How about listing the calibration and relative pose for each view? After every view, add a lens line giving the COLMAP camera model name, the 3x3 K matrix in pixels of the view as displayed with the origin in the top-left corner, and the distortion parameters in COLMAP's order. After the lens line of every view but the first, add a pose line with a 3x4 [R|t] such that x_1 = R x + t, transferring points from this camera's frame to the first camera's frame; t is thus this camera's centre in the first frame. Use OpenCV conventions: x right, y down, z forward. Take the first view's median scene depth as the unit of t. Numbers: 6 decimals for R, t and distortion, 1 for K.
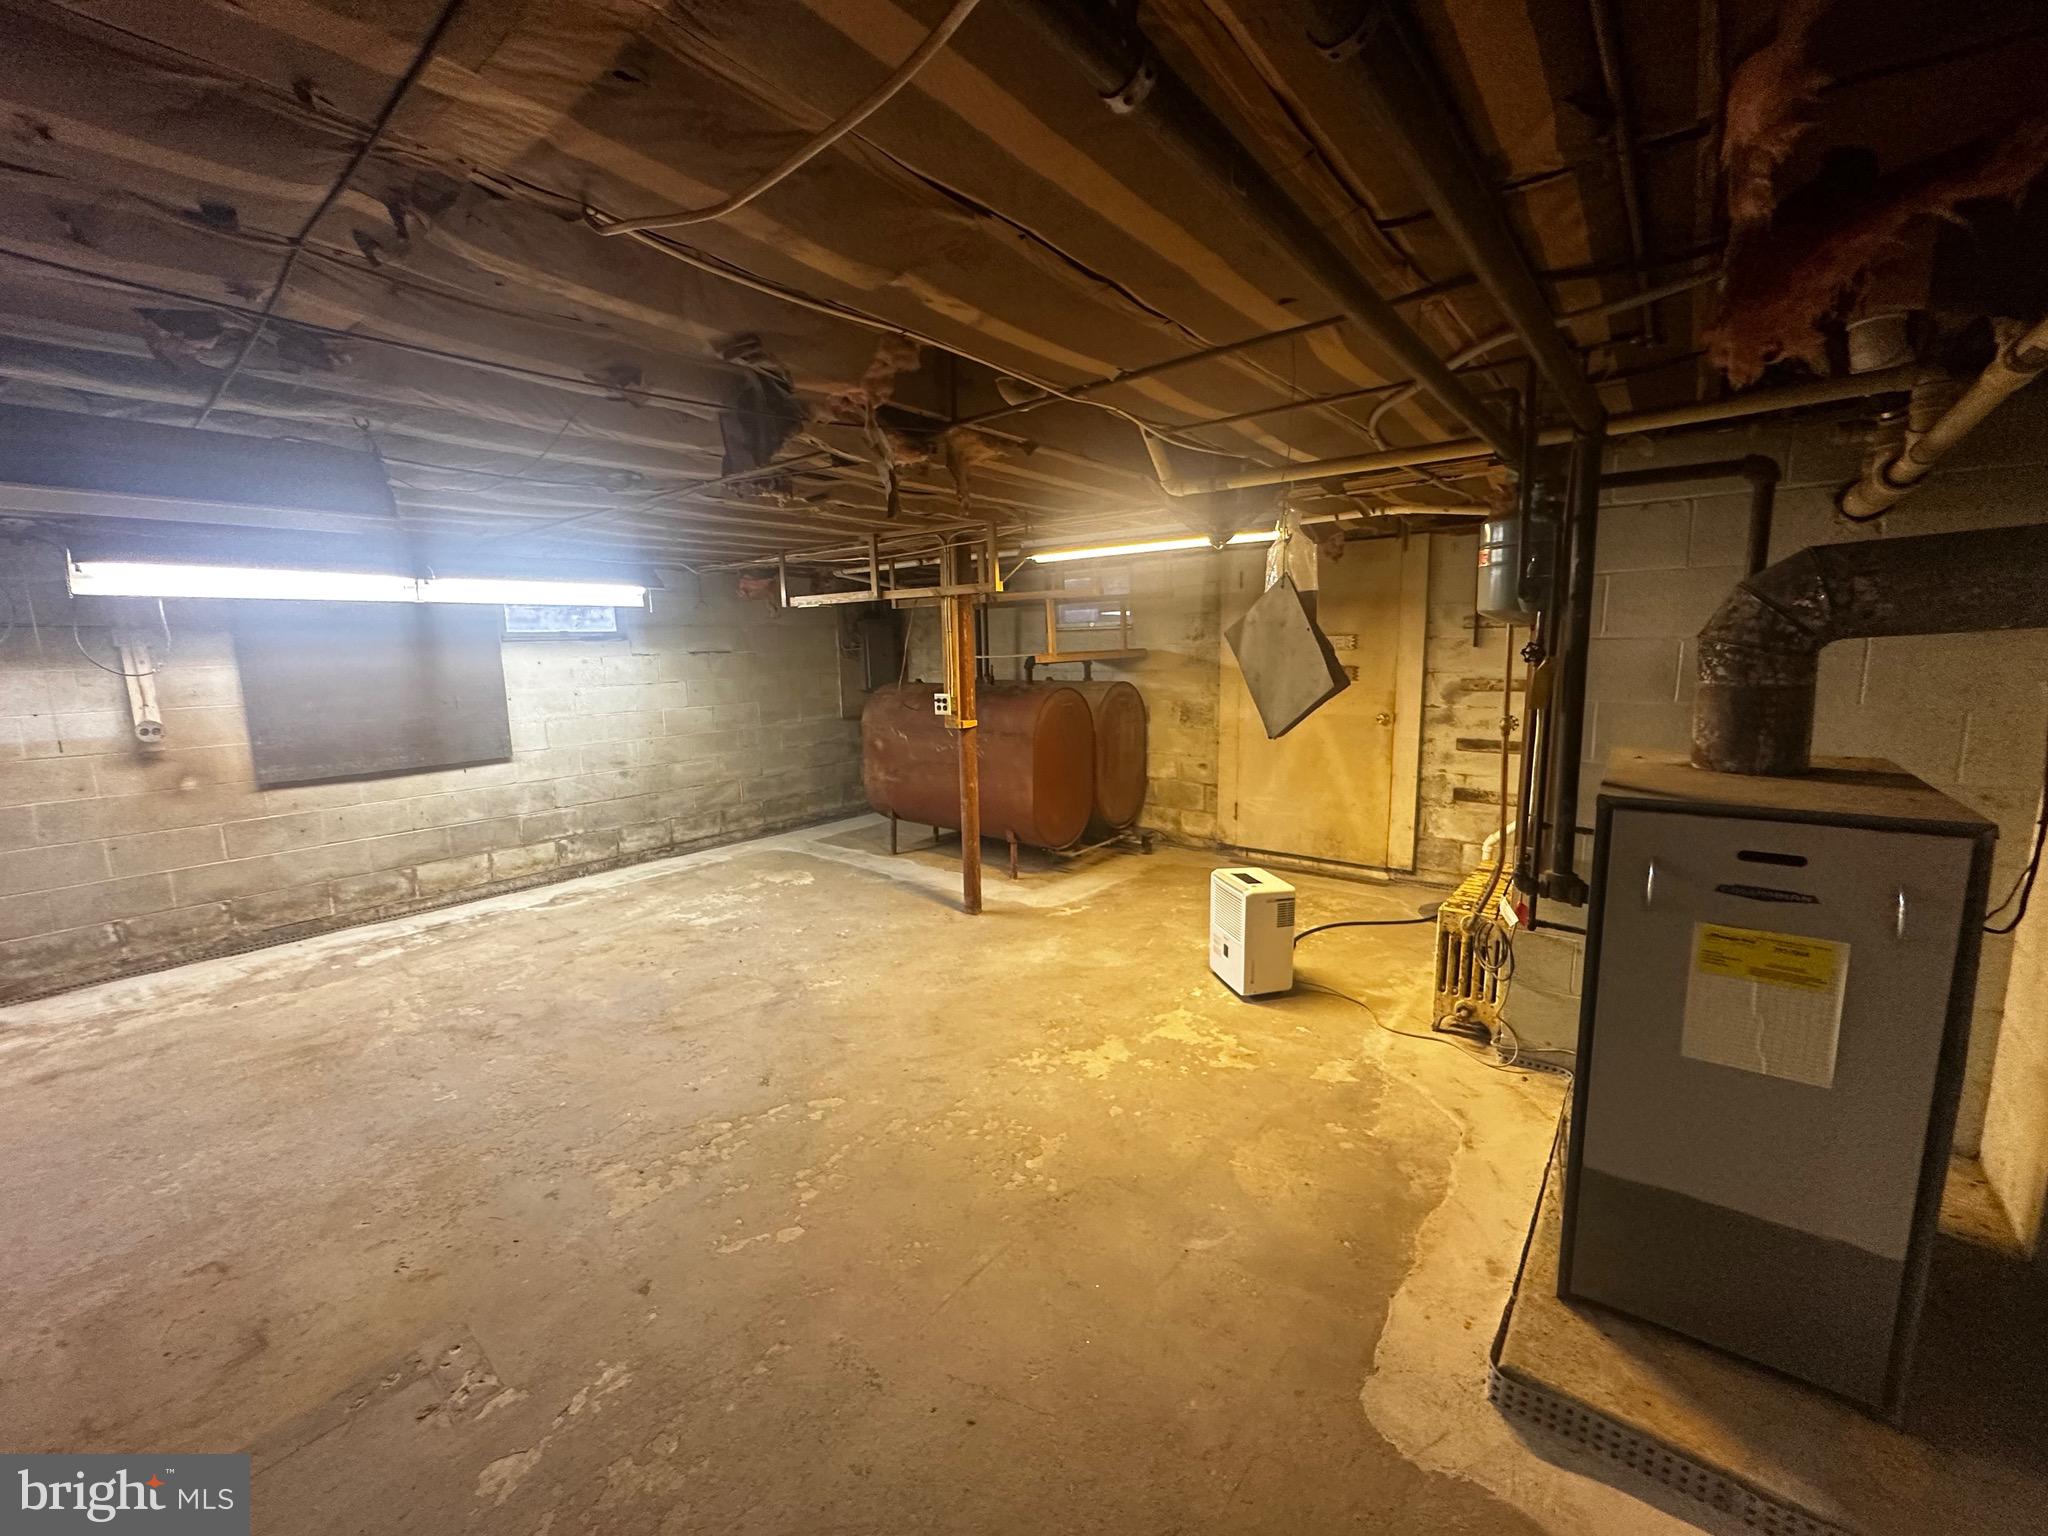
lens RADIAL K [[818.3, 0, 1023.4], [0, 818.3, 771.9], [0, 0, 1]] dist [-0.003243, 0.000663]
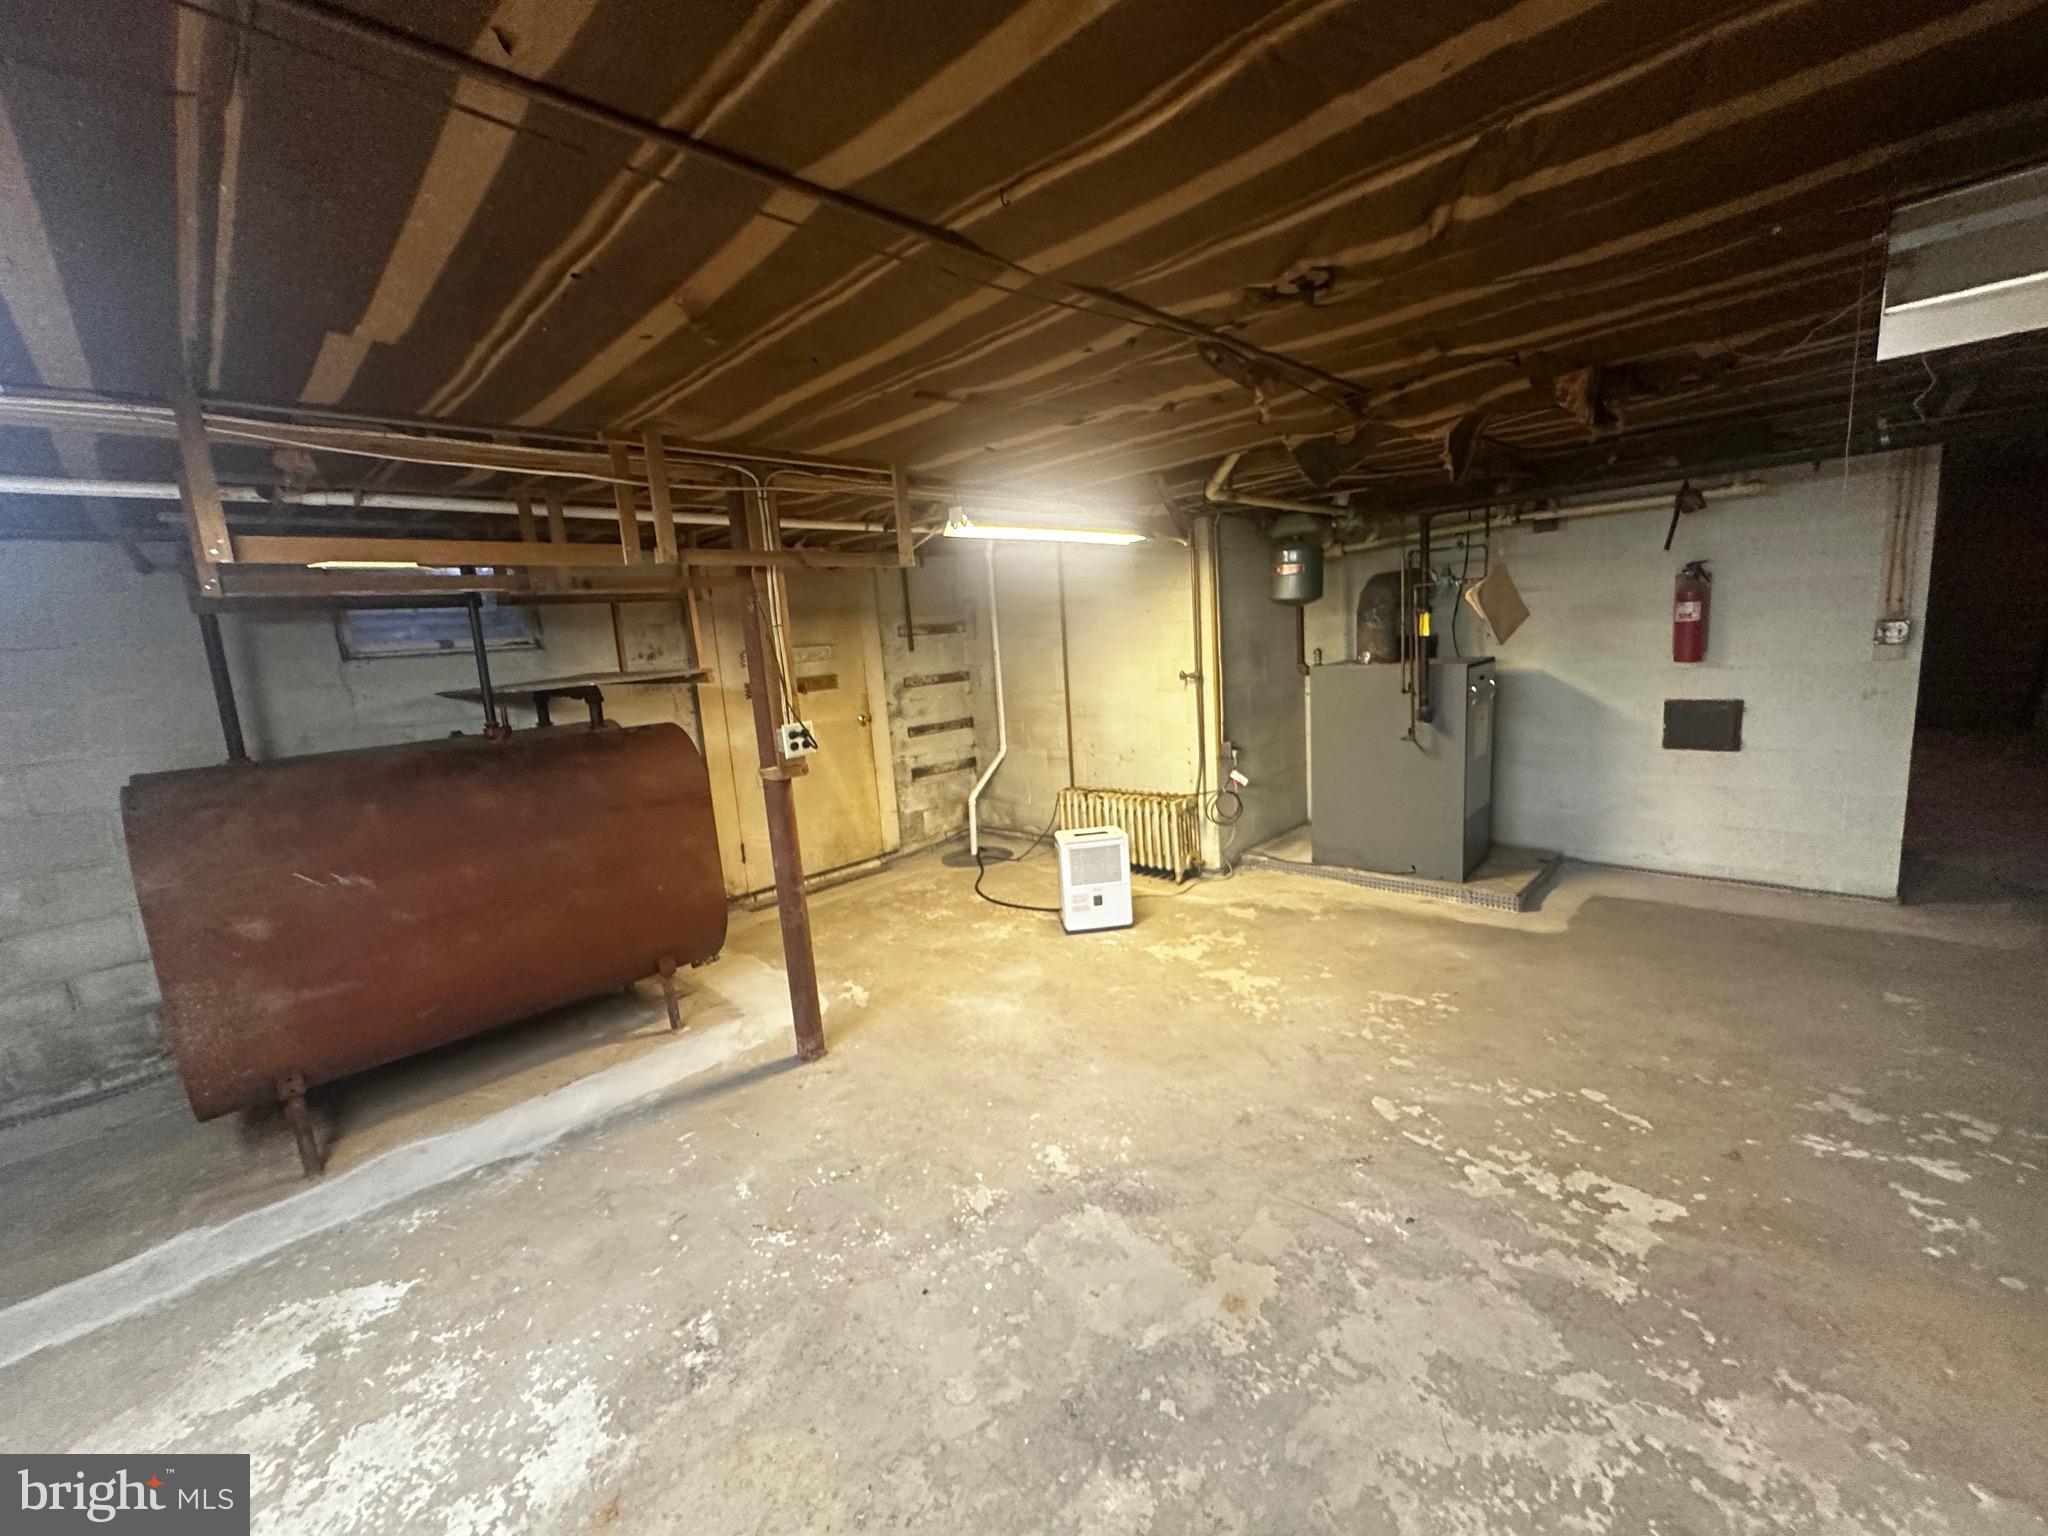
lens RADIAL K [[818.3, 0, 1023.5], [0, 818.3, 768.9], [0, 0, 1]] dist [-0.003243, 0.000663]
pose [[0.096313, -0.146658, 0.984487, -0.657659], [0.224508, 0.966798, 0.122059, -0.092456], [-0.969701, 0.209270, 0.126041, 0.707576]]
